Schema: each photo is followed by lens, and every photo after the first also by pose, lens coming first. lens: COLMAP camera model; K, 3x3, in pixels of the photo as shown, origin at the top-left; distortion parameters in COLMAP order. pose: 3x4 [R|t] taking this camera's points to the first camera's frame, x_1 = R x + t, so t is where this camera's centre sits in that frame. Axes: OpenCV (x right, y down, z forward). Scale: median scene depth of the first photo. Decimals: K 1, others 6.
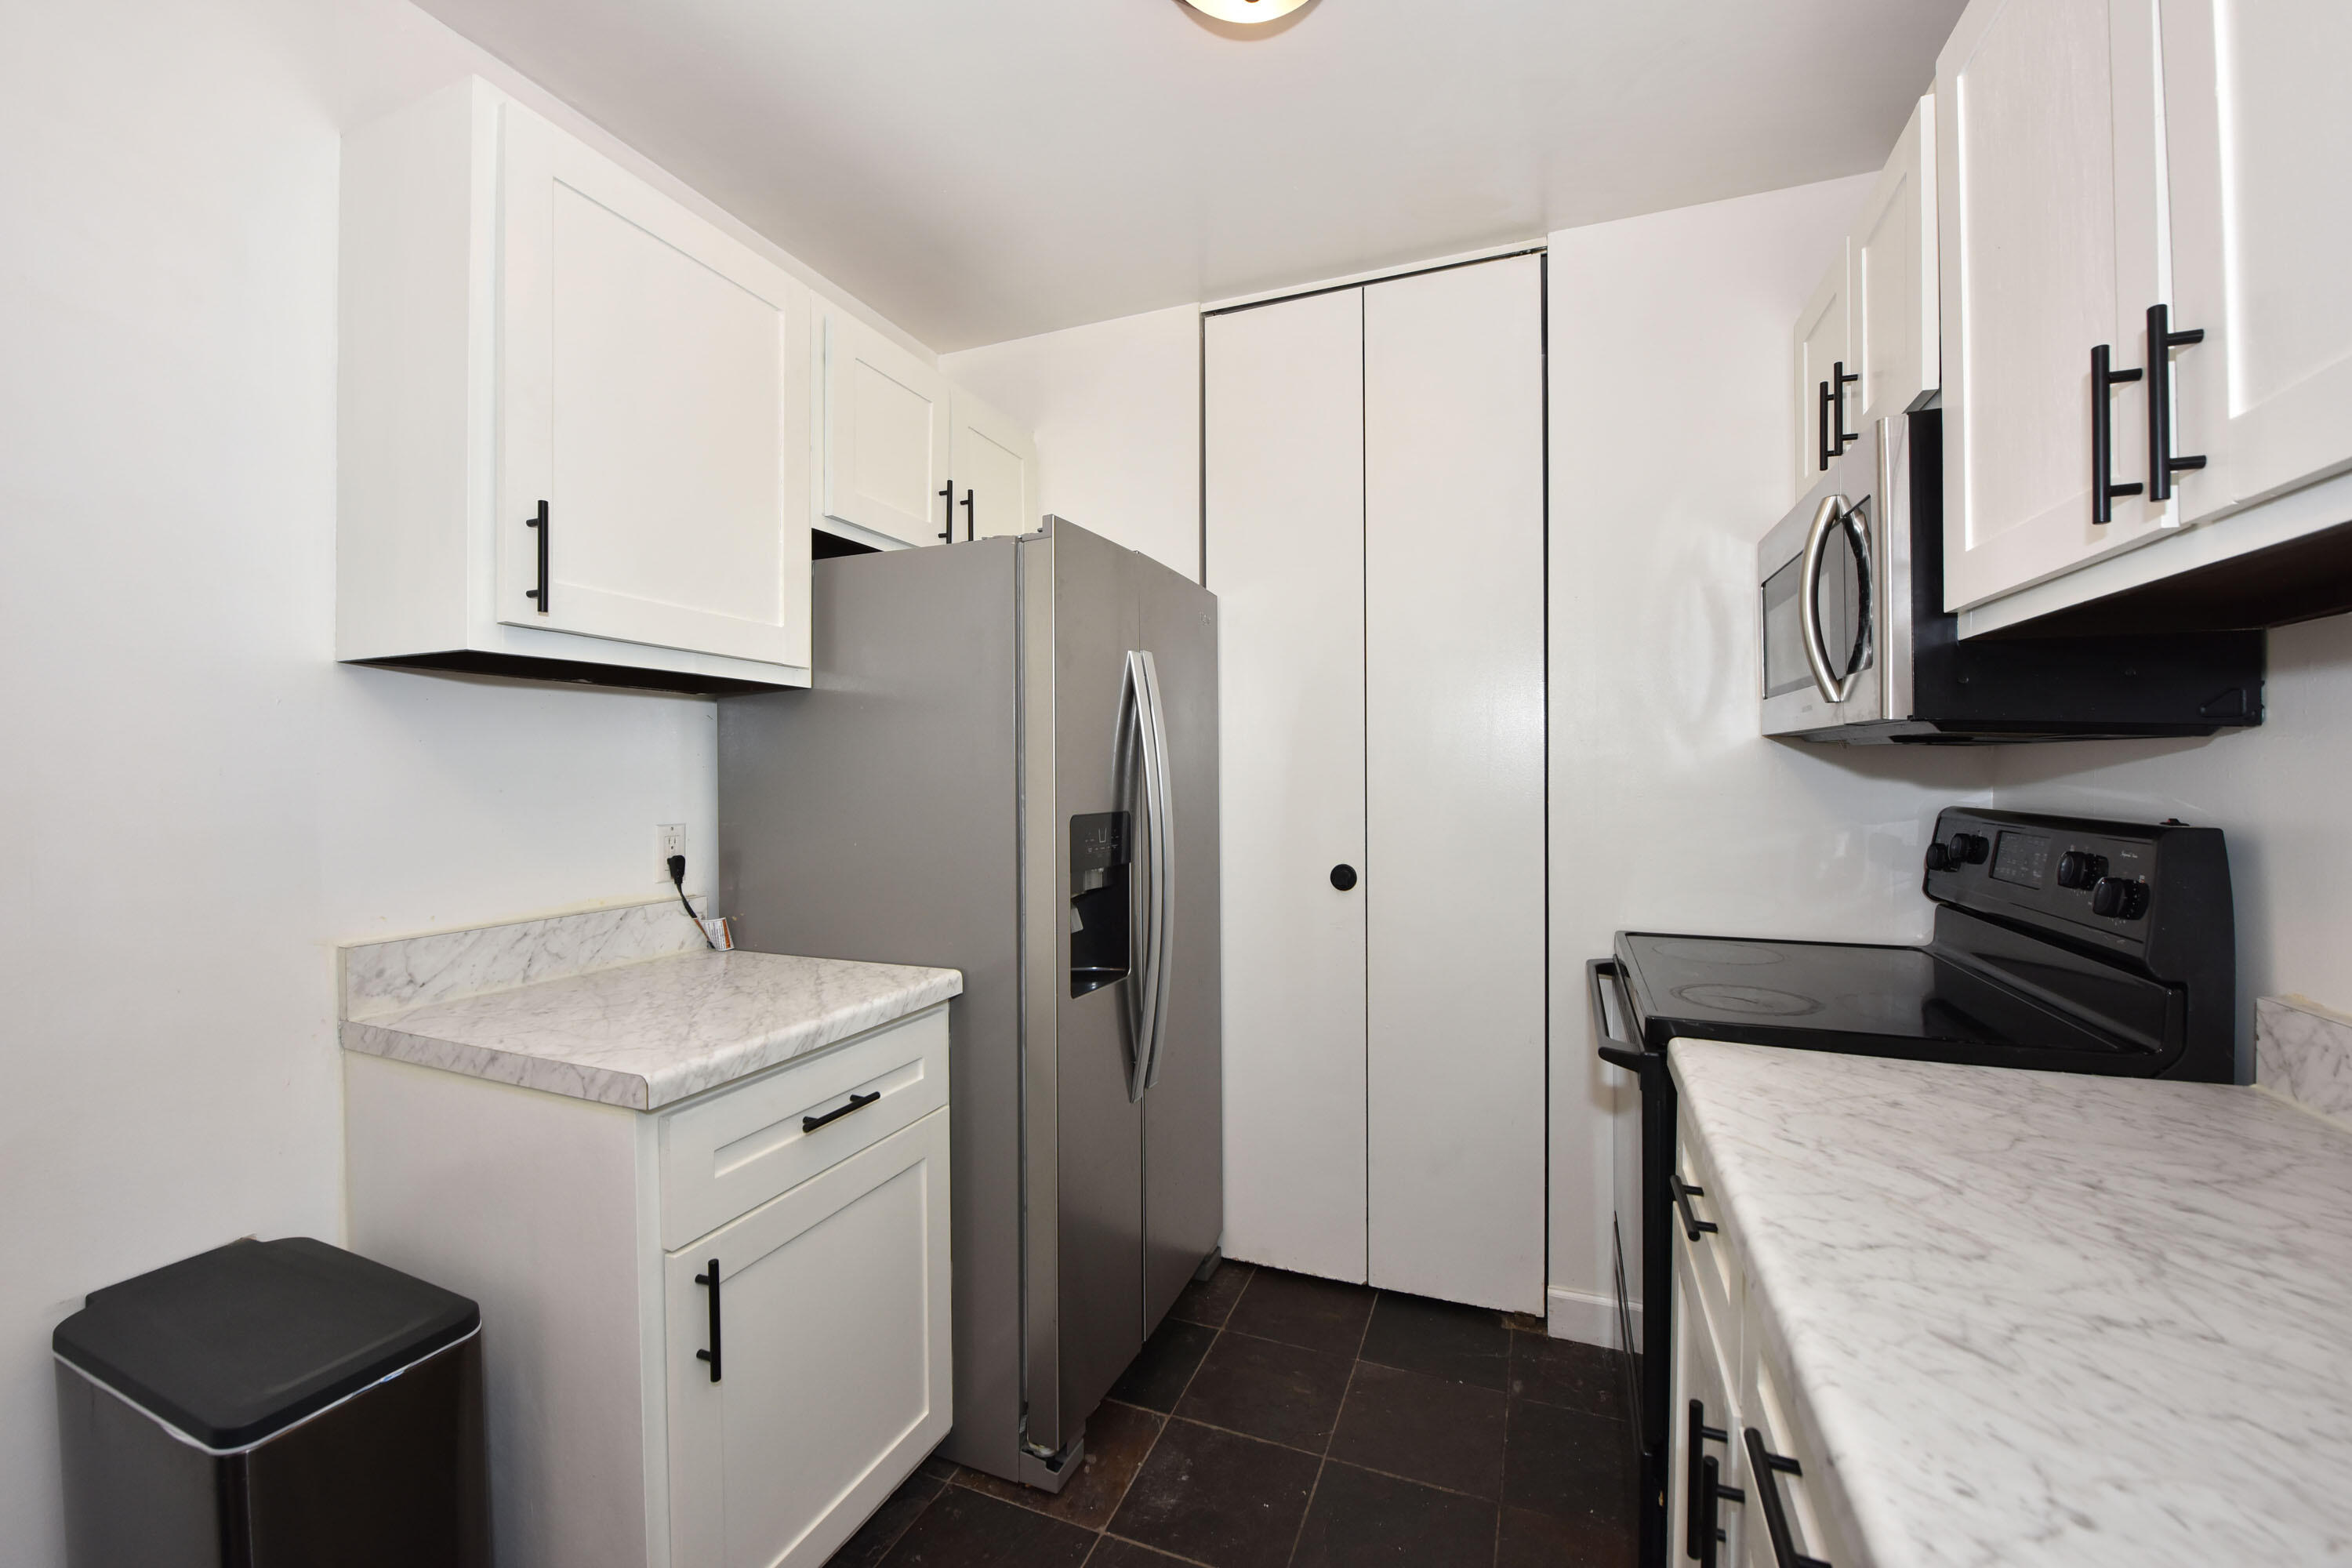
lens RADIAL K [[943.7, 0, 1167.1], [0, 943.7, 779.8], [0, 0, 1]] dist [-0.021897, 0.000235]
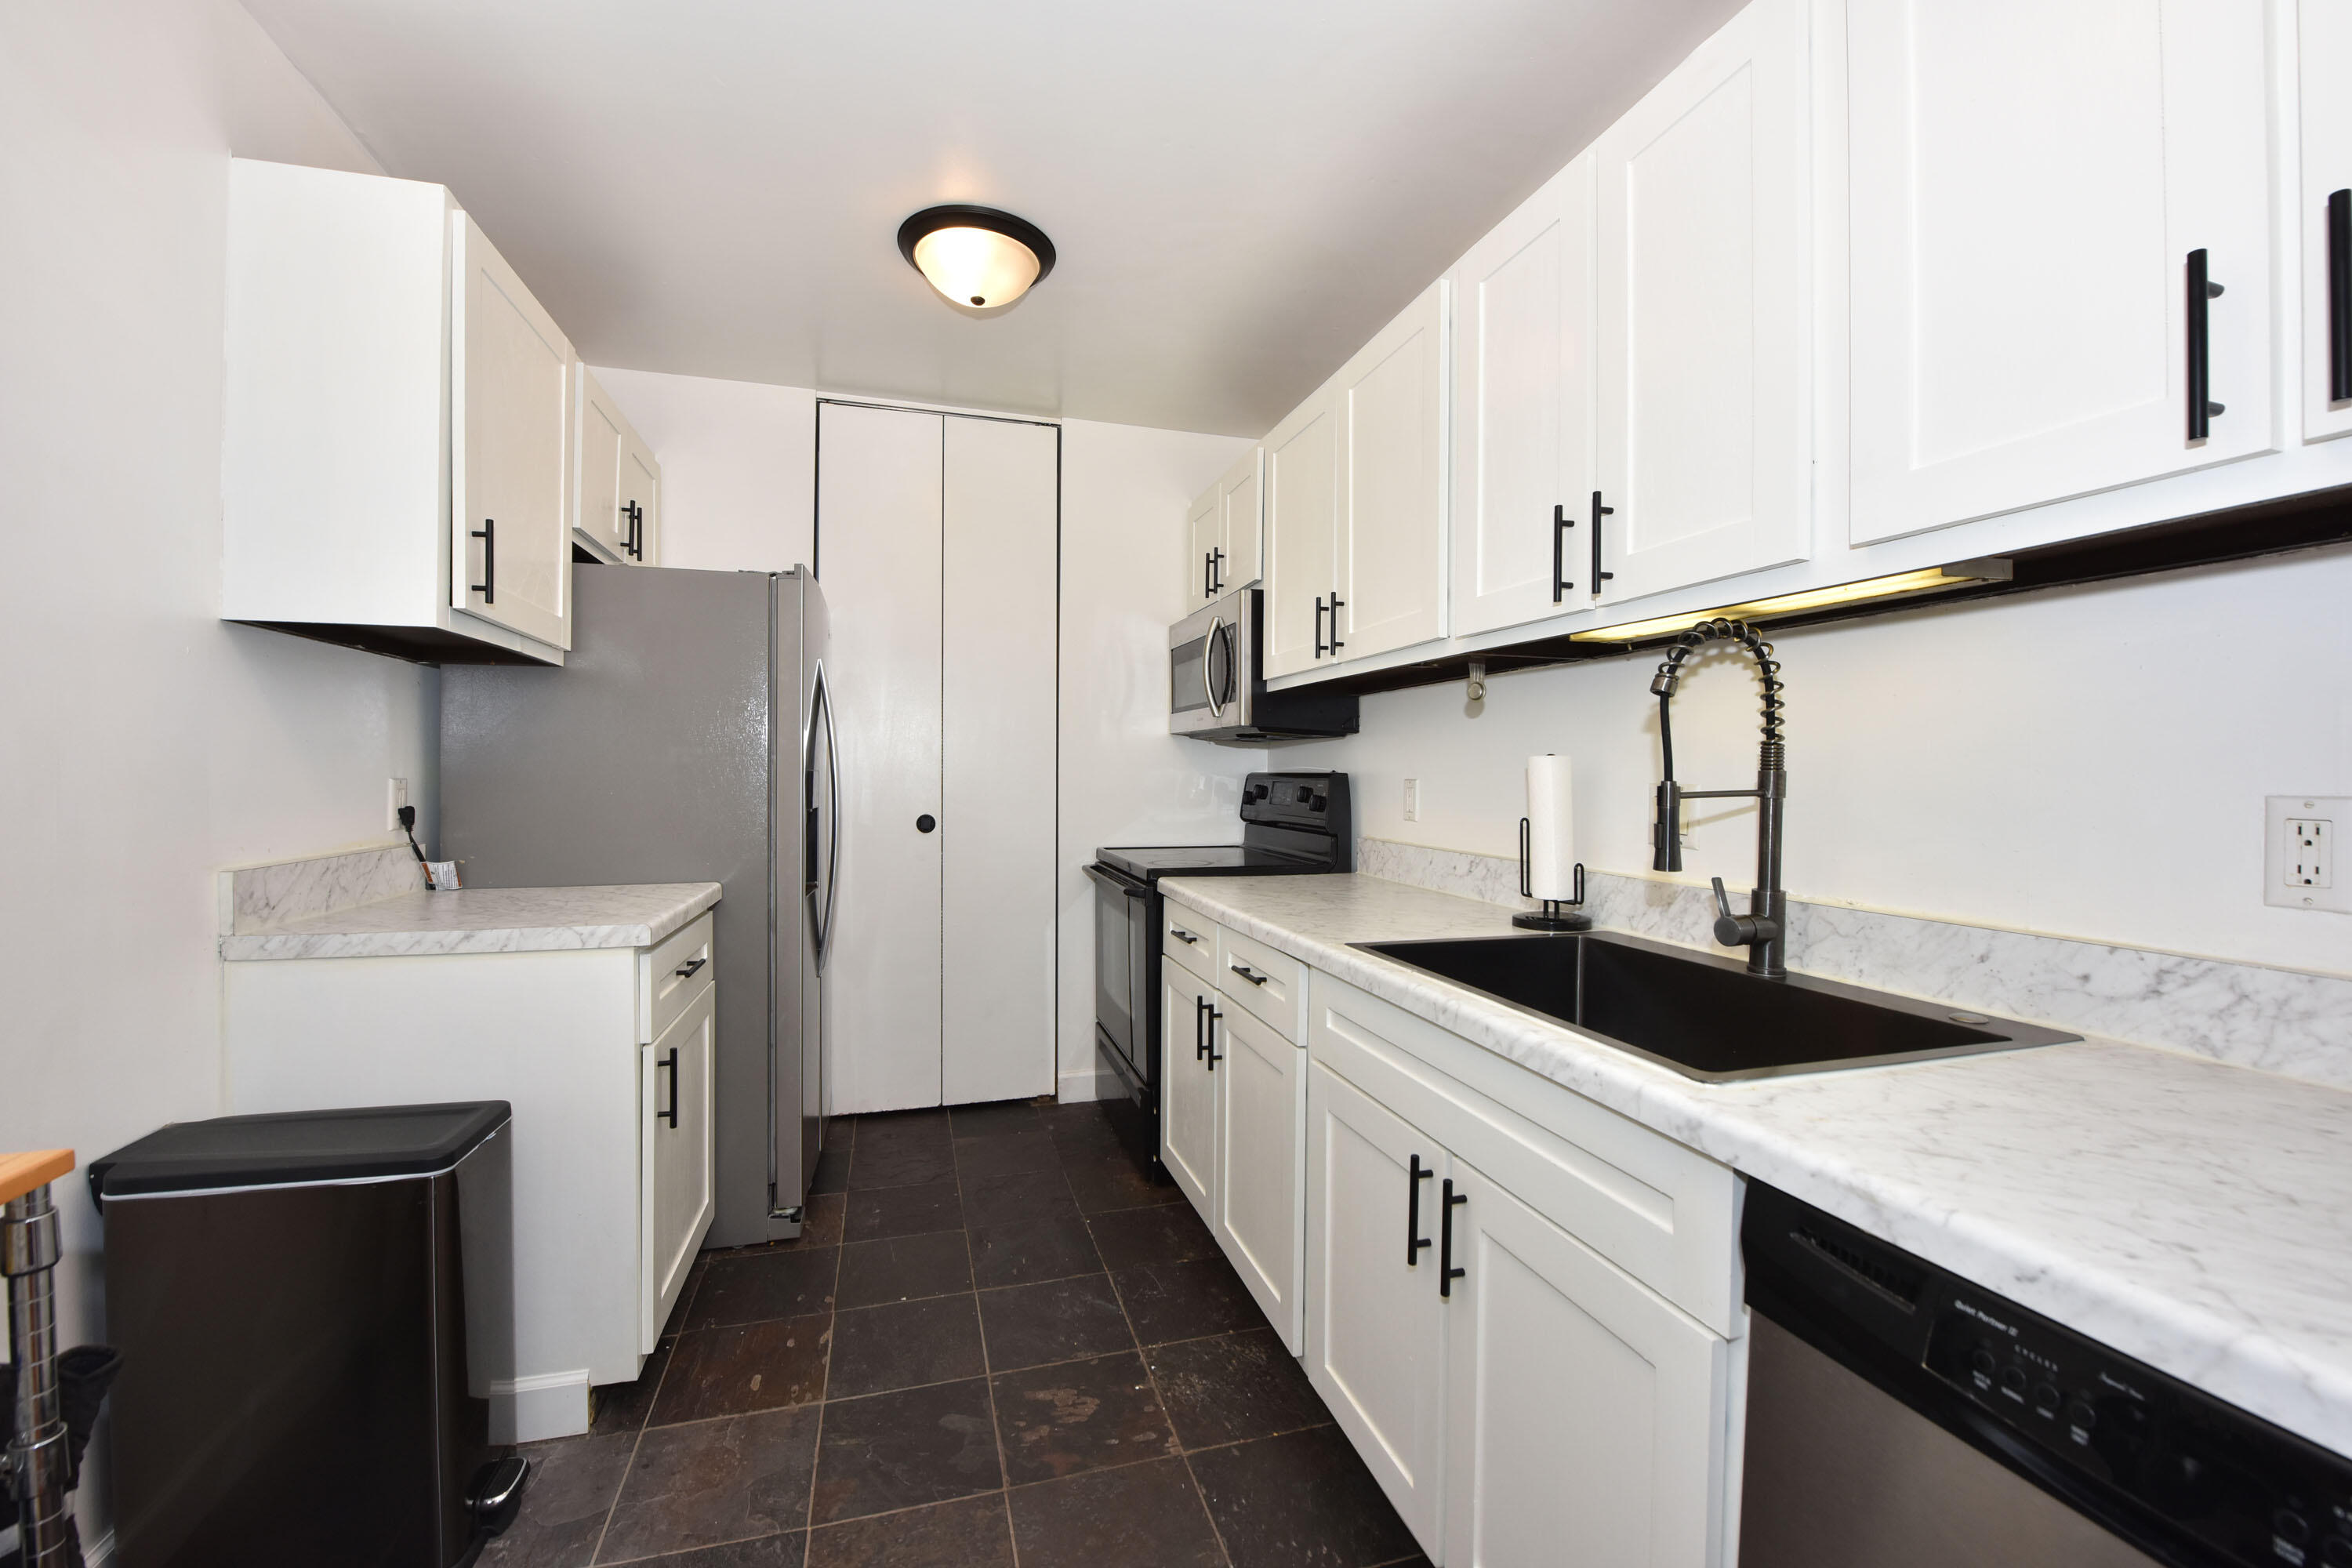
lens RADIAL K [[943.7, 0, 1182.8], [0, 943.7, 783.4], [0, 0, 1]] dist [-0.021897, 0.000235]
pose [[0.778895, 0.003284, 0.627146, -0.606841], [-0.004733, 0.999989, 0.000643, 0.059220], [-0.627137, -0.003469, 0.778901, -0.539101]]
